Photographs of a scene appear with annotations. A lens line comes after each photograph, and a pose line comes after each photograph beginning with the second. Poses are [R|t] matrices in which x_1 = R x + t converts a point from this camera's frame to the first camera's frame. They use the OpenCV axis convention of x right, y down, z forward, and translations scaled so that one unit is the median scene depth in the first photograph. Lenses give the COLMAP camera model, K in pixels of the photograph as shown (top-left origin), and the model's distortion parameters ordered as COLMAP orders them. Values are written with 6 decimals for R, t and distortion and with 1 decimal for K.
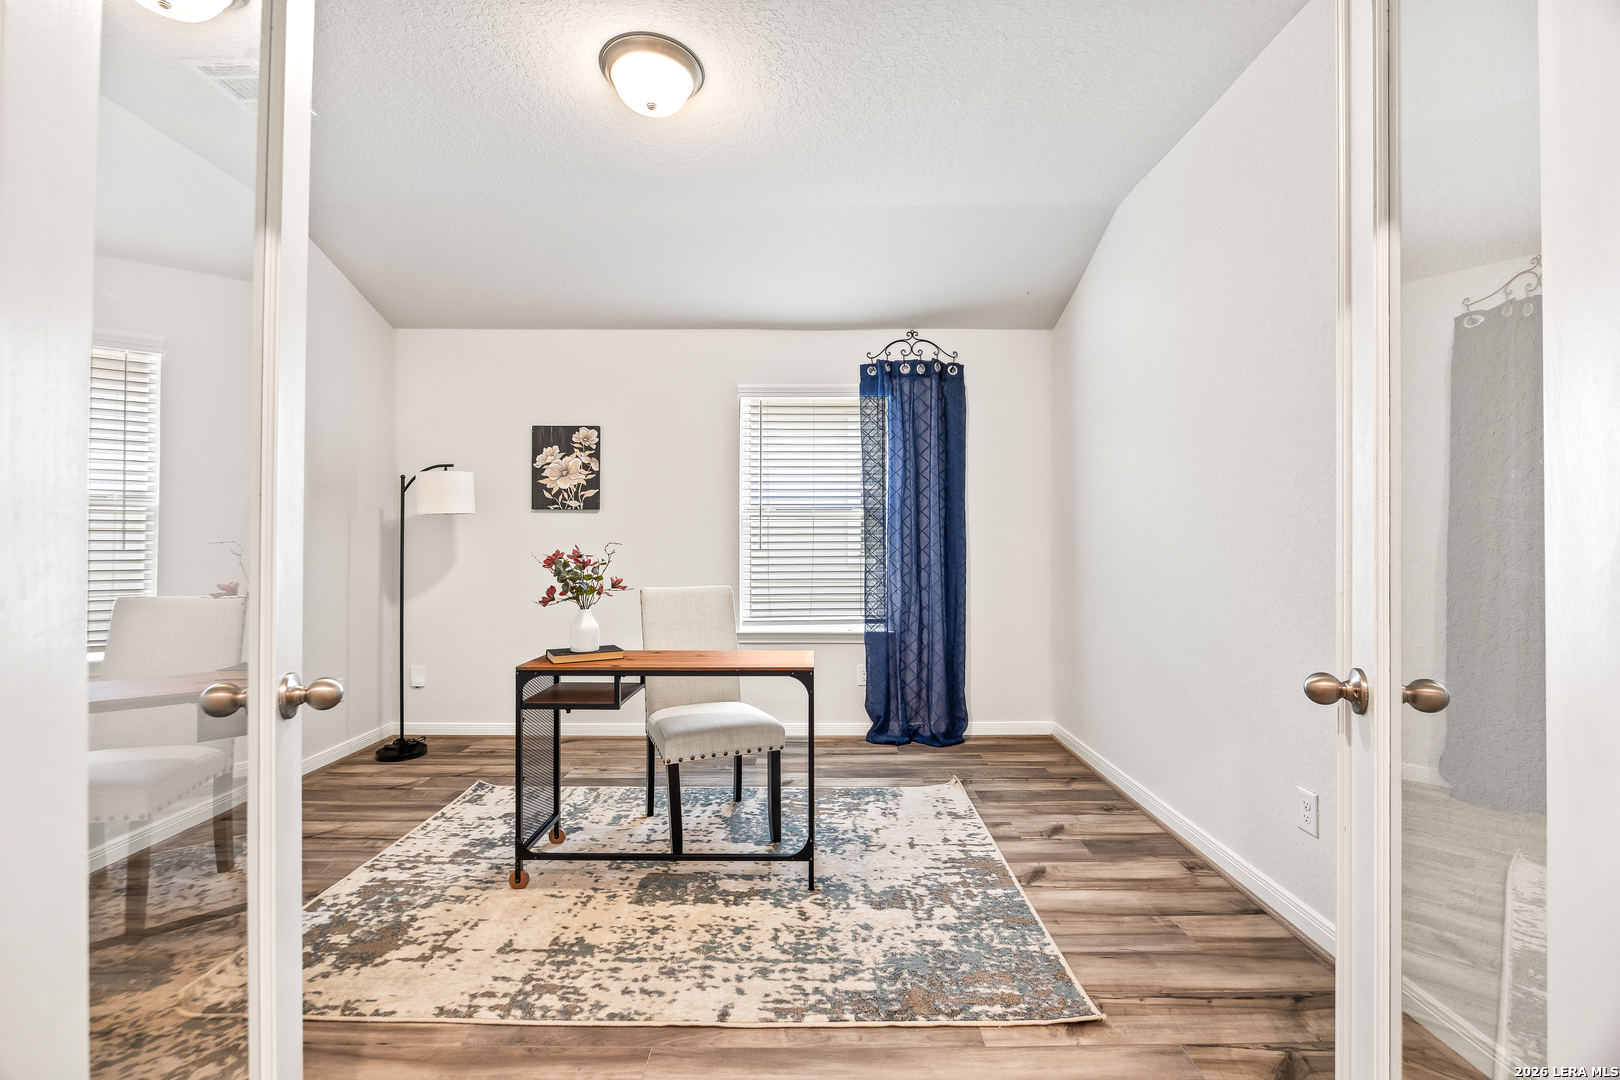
lens RADIAL K [[697.1, 0, 825.3], [0, 697.1, 538.9], [0, 0, 1]] dist [-0.011533, -0.000094]
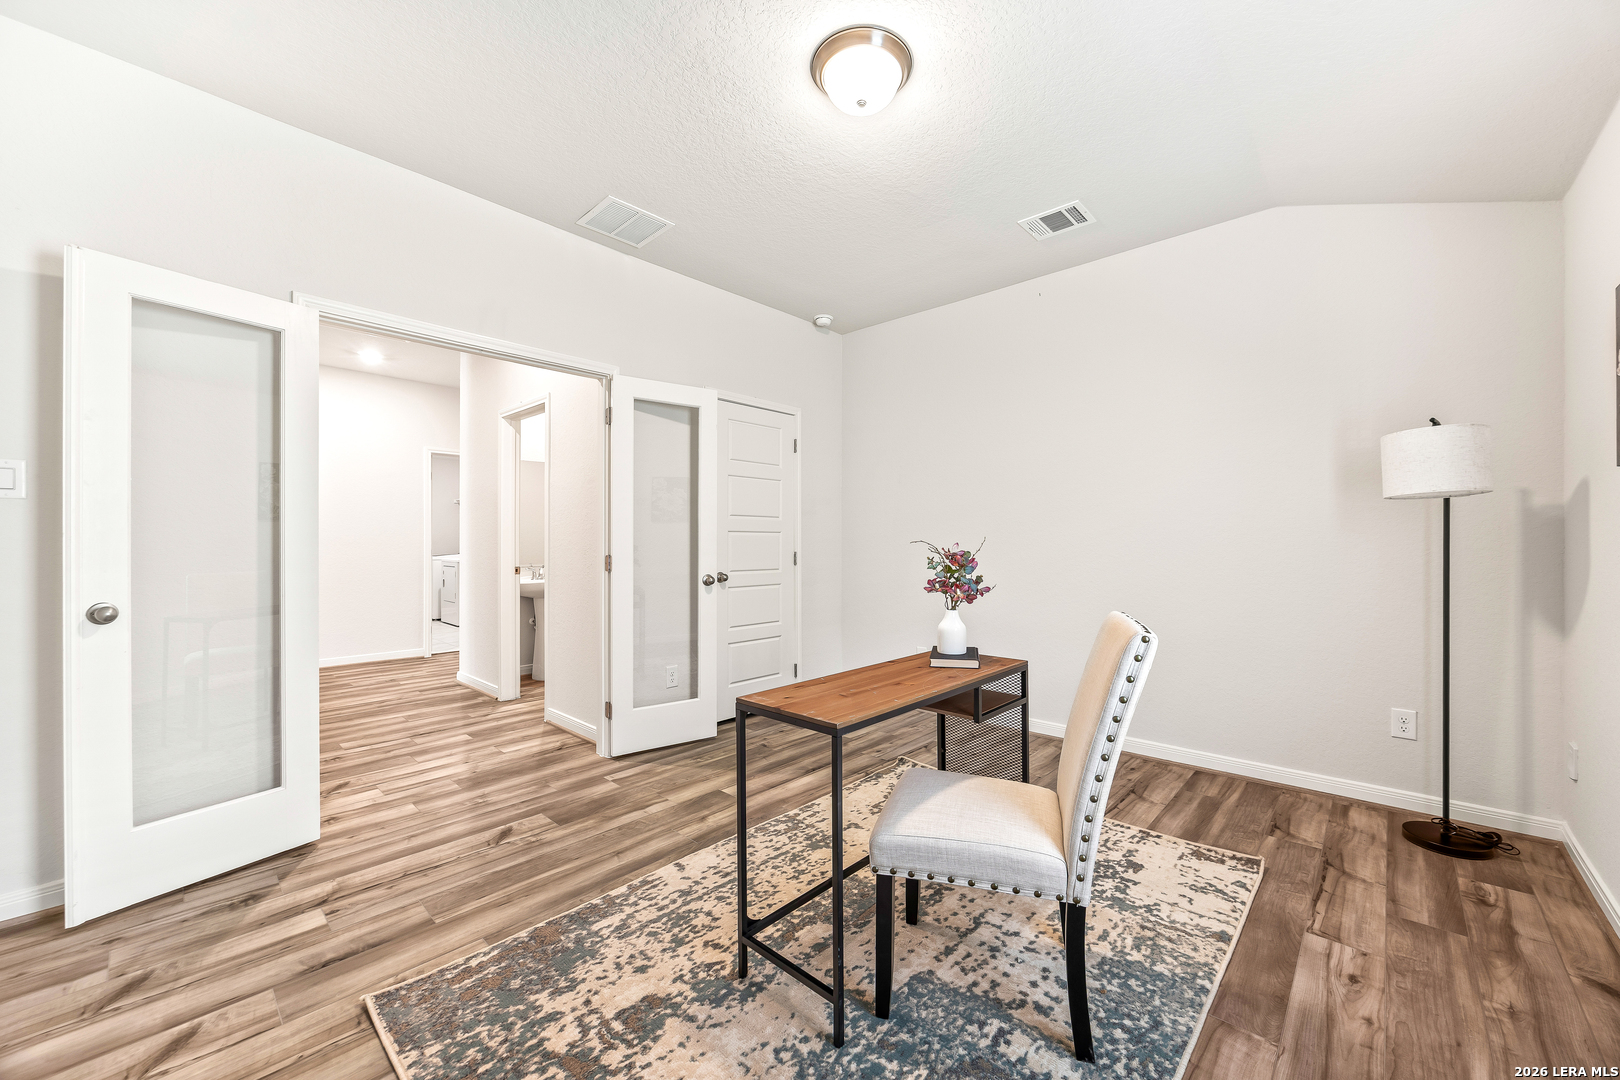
lens RADIAL K [[607.8, 0, 810.0], [0, 607.8, 540.0], [0, 0, 1]] dist [-0.006888, -0.000093]
pose [[-0.698661, 0.000880, -0.715453, 0.250501], [0.009981, 0.999914, -0.008517, 0.006532], [0.715383, -0.013091, -0.698609, 0.917051]]
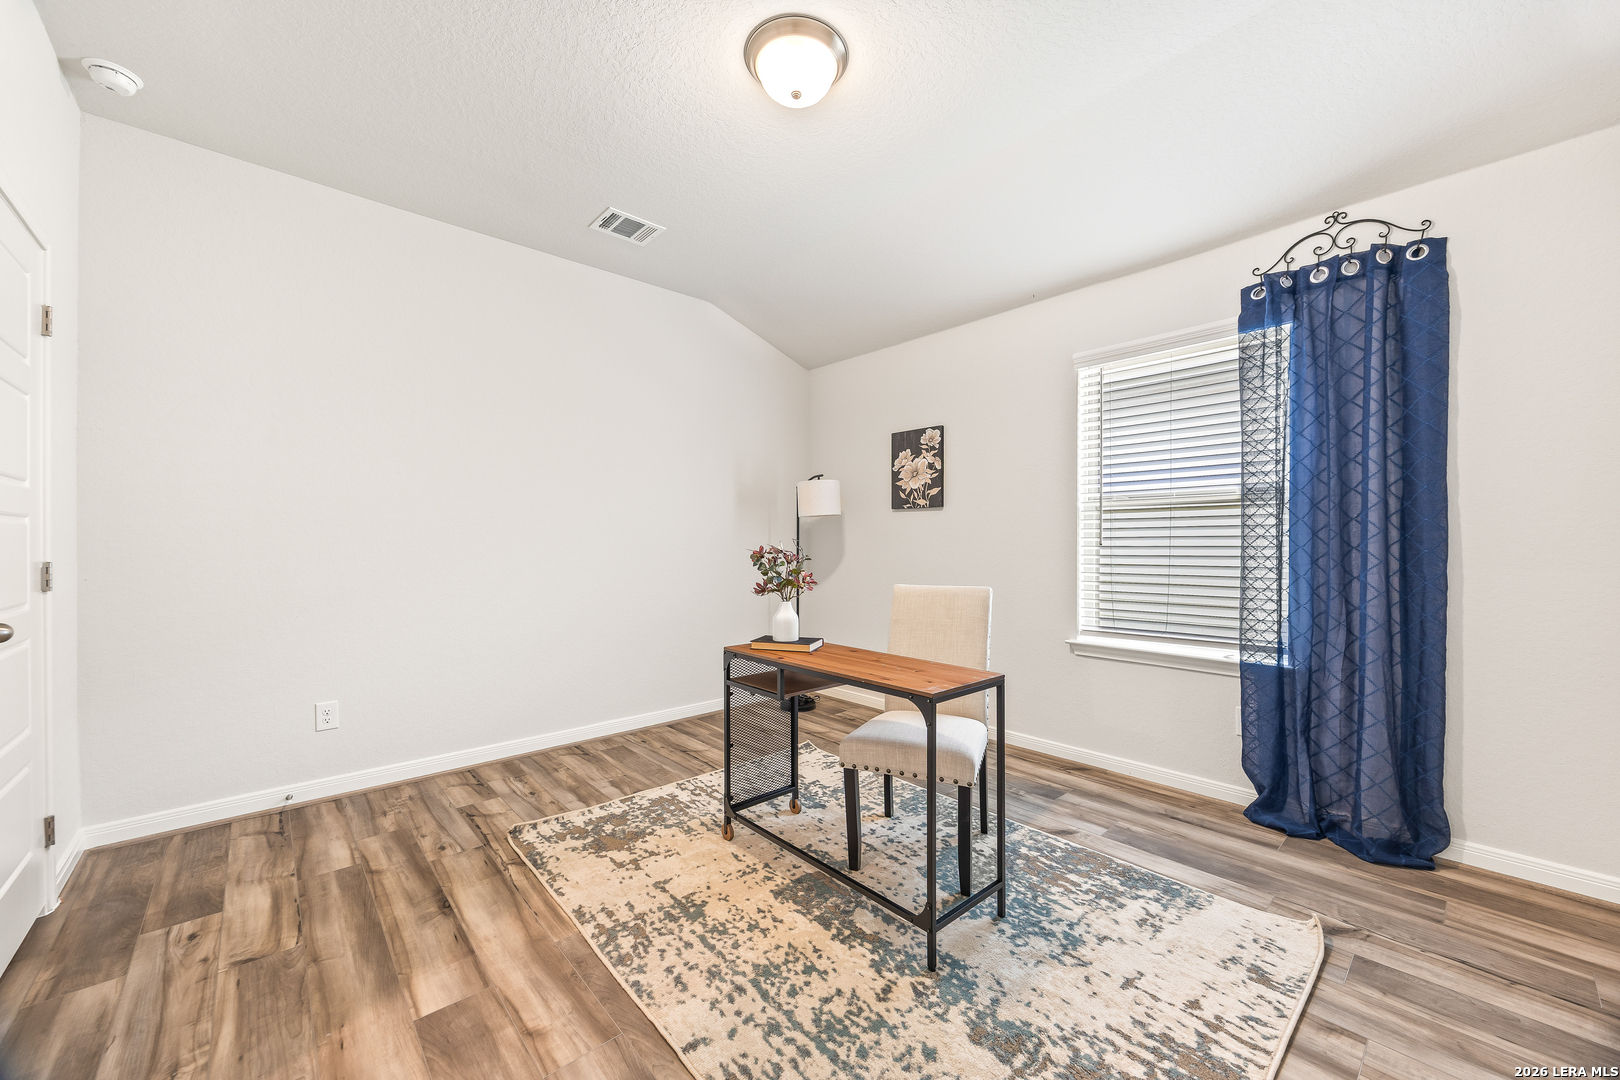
lens RADIAL K [[630.9, 0, 812.8], [0, 630.9, 542.1], [0, 0, 1]] dist [-0.004123, -0.000035]
pose [[0.657392, -0.000654, -0.753549, 0.259700], [0.007069, 0.999961, 0.005299, 0.003945], [0.753516, -0.008810, 0.657371, 0.250918]]
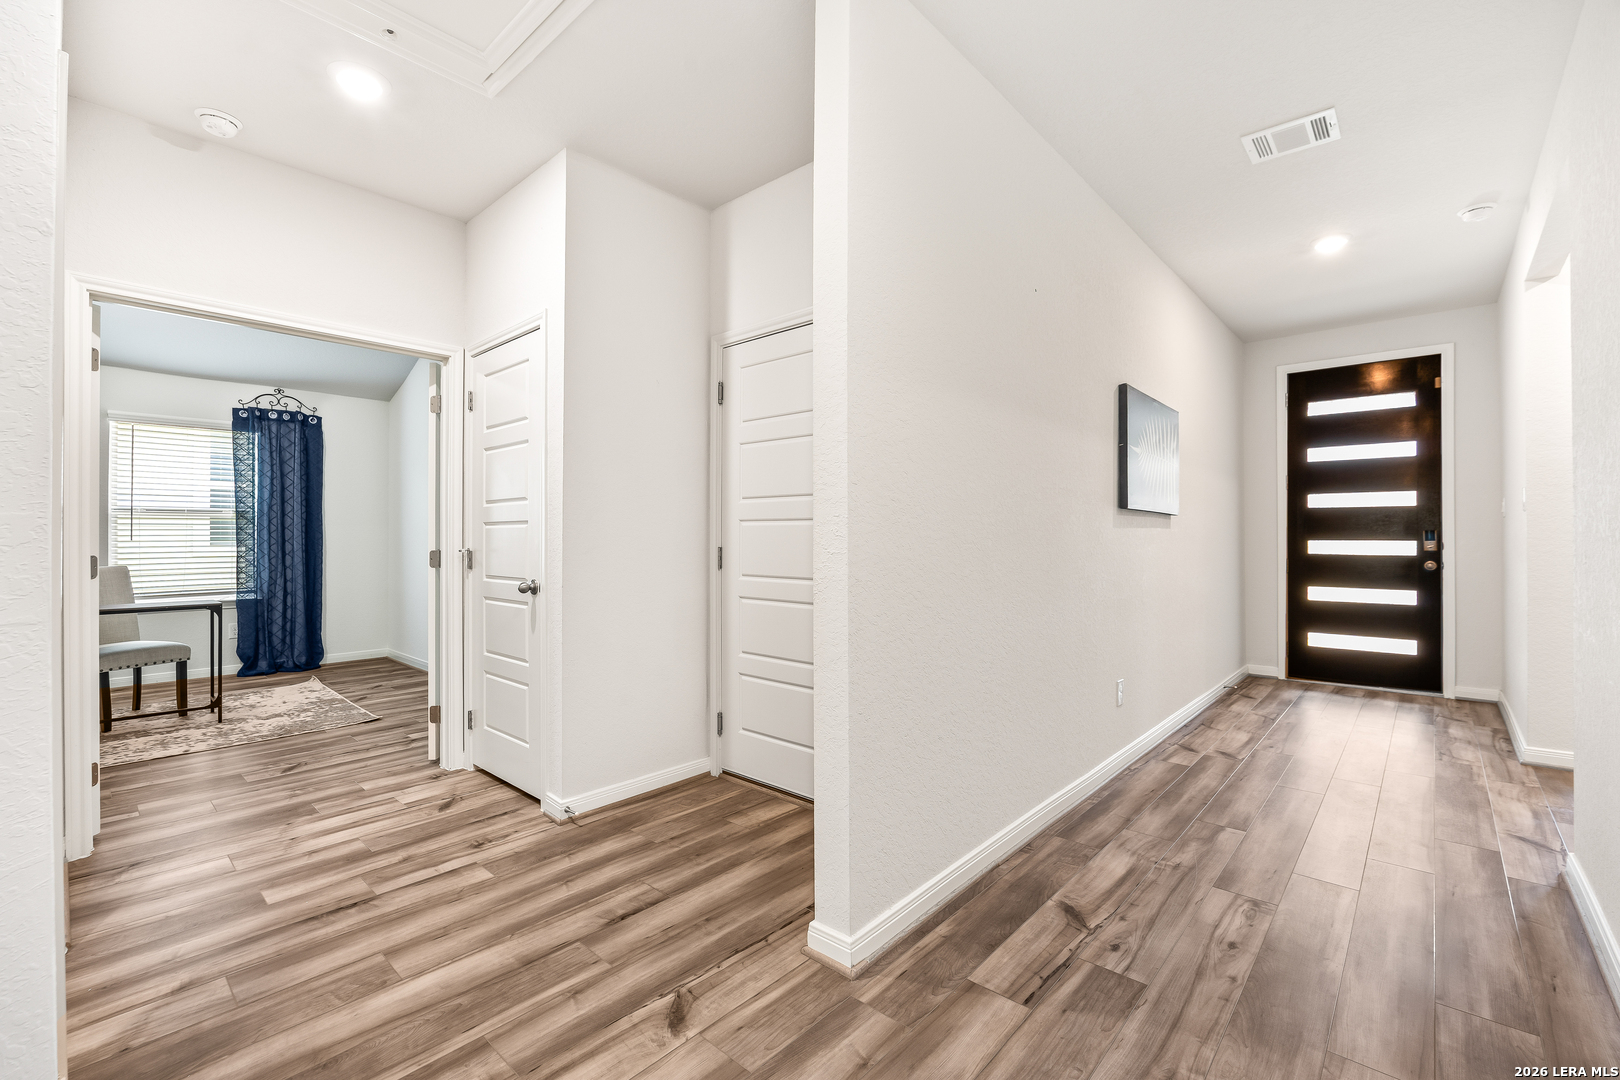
lens RADIAL K [[675.0, 0, 802.4], [0, 675.0, 539.2], [0, 0, 1]] dist [-0.007500, 0.000326]
pose [[0.691158, 0.002382, 0.722700, -0.137416], [-0.010333, 0.999925, 0.006587, -0.008827], [-0.722630, -0.012020, 0.691130, -0.784378]]
